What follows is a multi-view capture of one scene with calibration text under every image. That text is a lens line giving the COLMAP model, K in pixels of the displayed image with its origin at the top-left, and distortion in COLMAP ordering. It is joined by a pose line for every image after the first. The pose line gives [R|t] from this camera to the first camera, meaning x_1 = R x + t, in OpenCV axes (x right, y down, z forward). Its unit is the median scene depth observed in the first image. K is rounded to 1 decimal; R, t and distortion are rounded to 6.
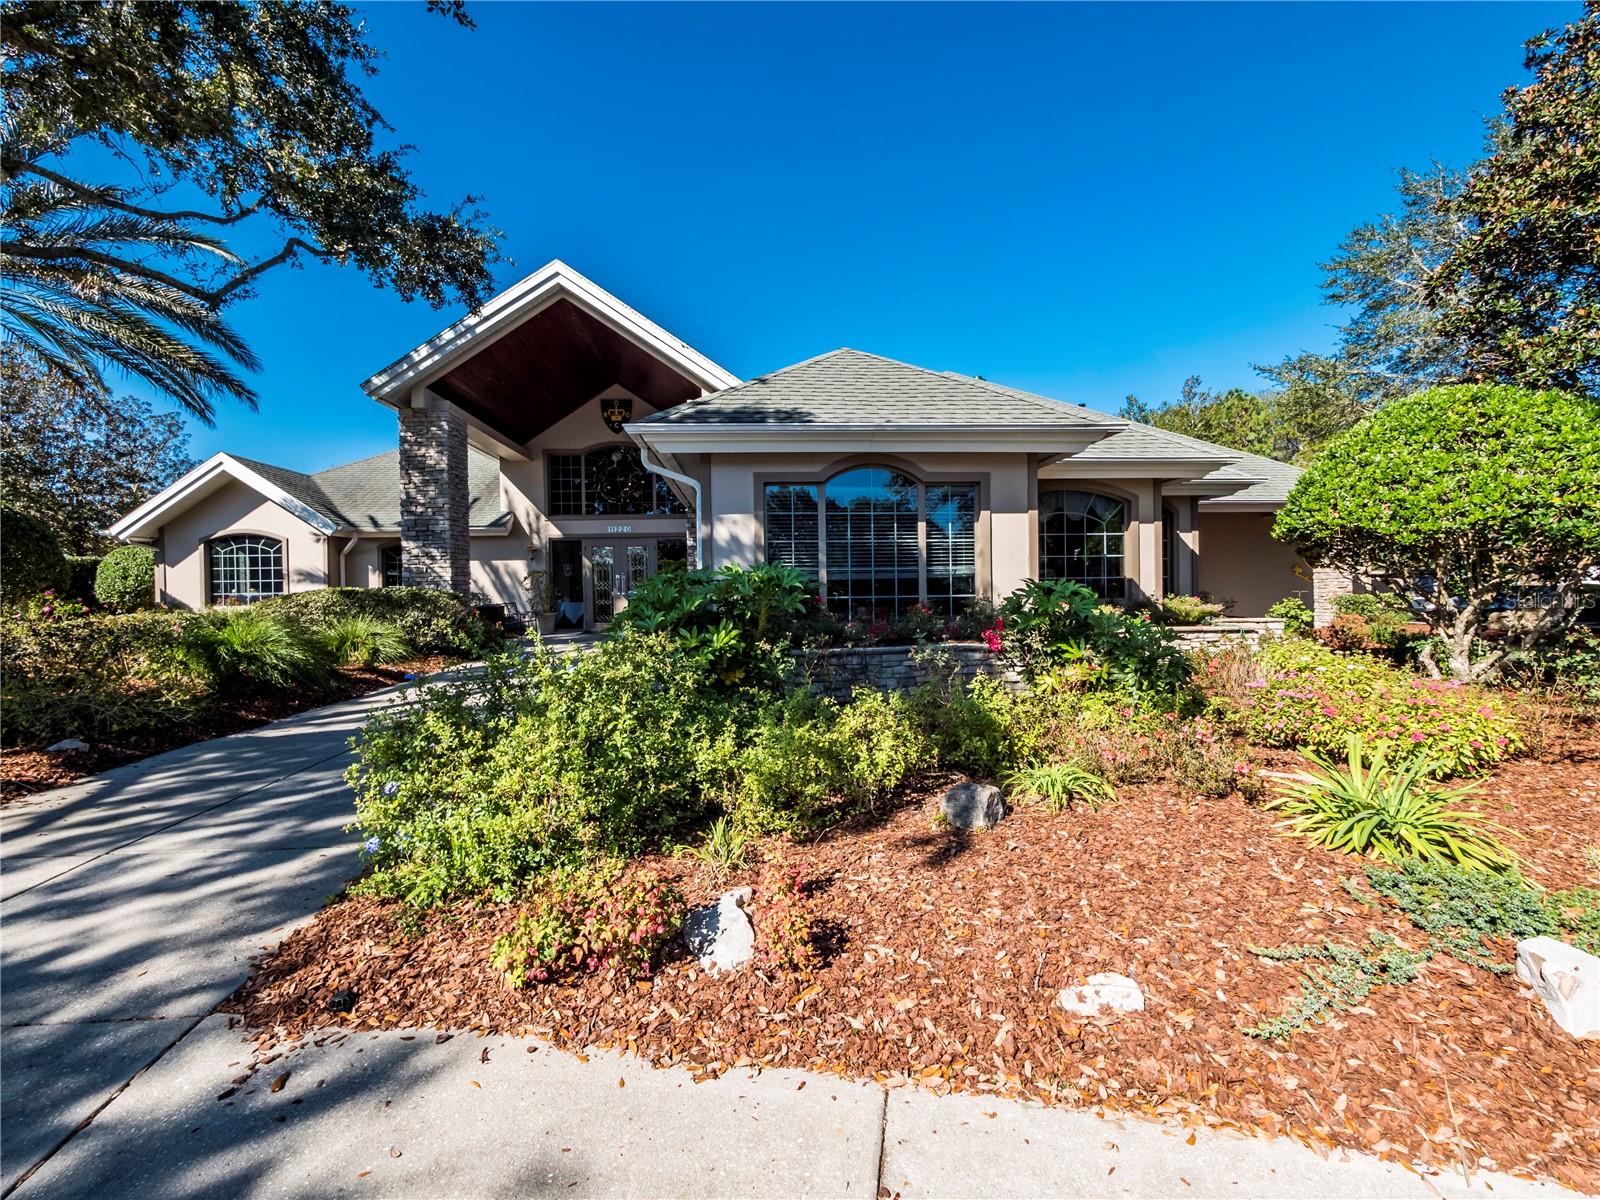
lens RADIAL K [[639.1, 0, 800.0], [0, 639.1, 600.0], [0, 0, 1]] dist [-0.000118, 0.000107]
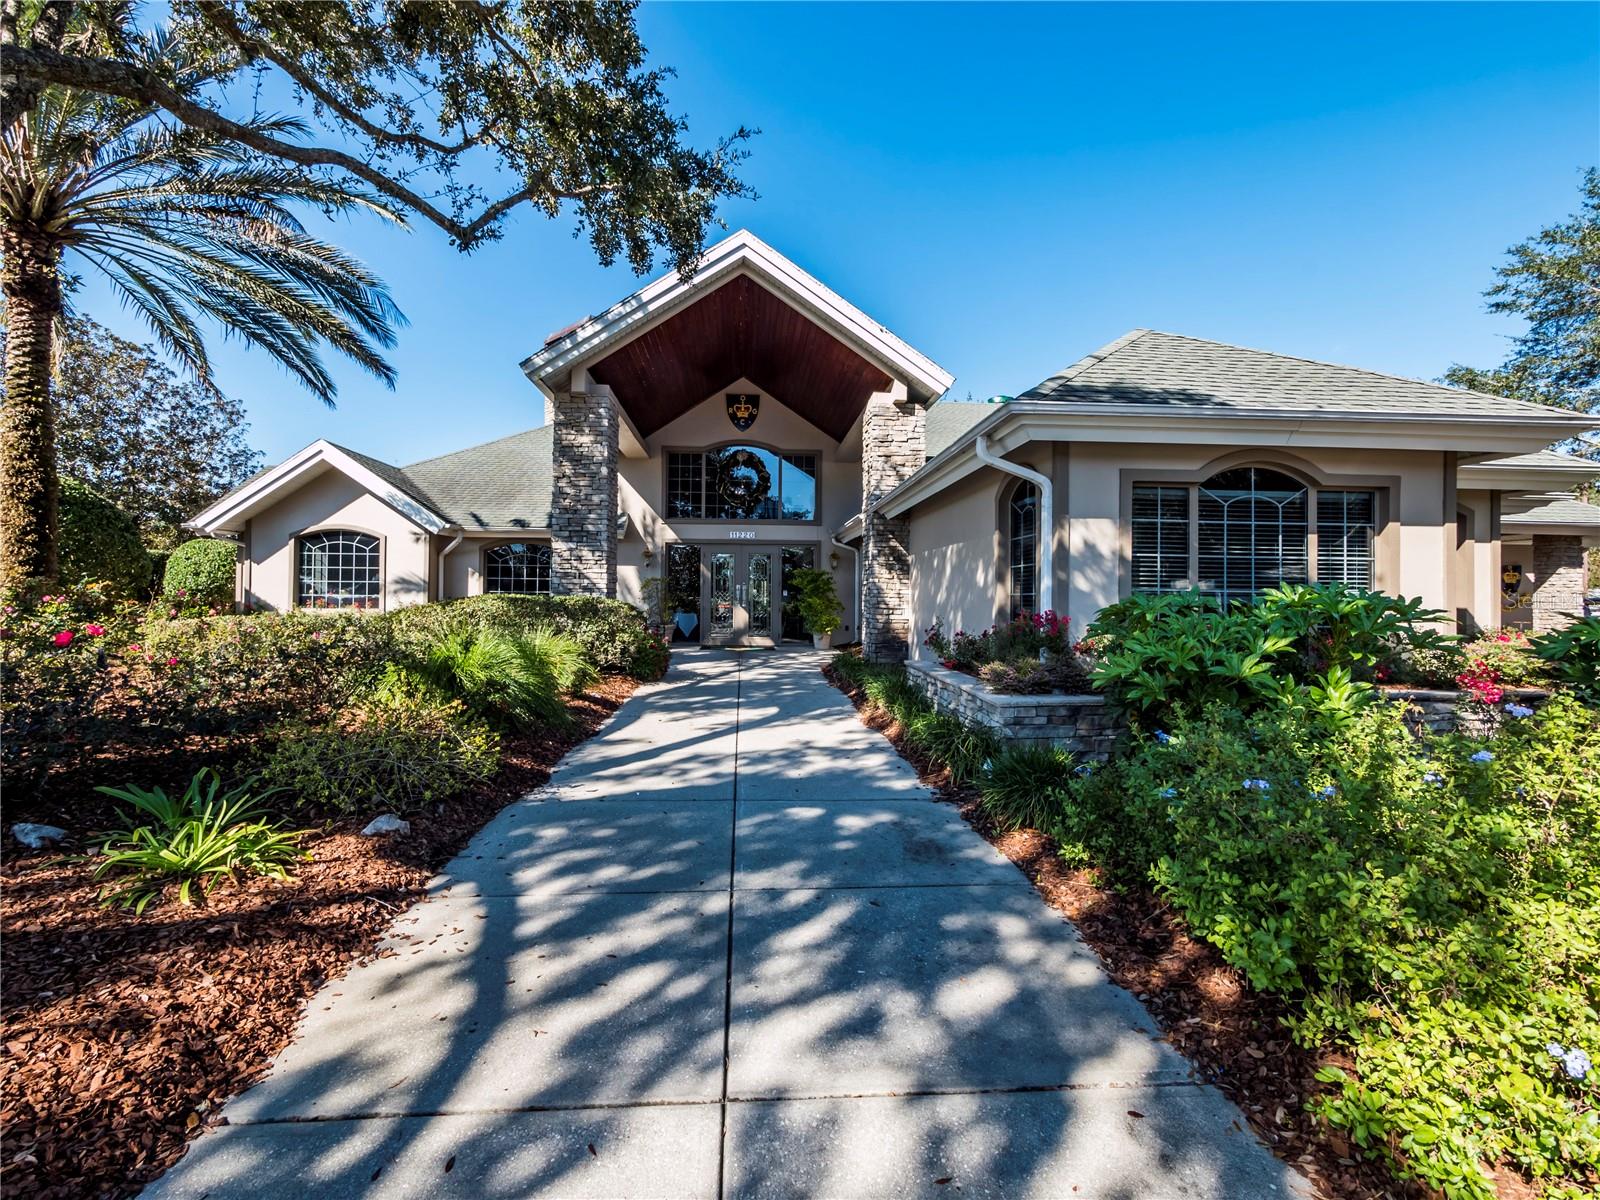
lens RADIAL K [[637.4, 0, 800.0], [0, 637.4, 600.0], [0, 0, 1]] dist [0.001517, -0.000023]
pose [[0.999700, 0.024397, 0.002029, -0.212334], [-0.024361, 0.999572, -0.016190, -0.004572], [-0.002423, 0.016135, 0.999867, 0.090667]]
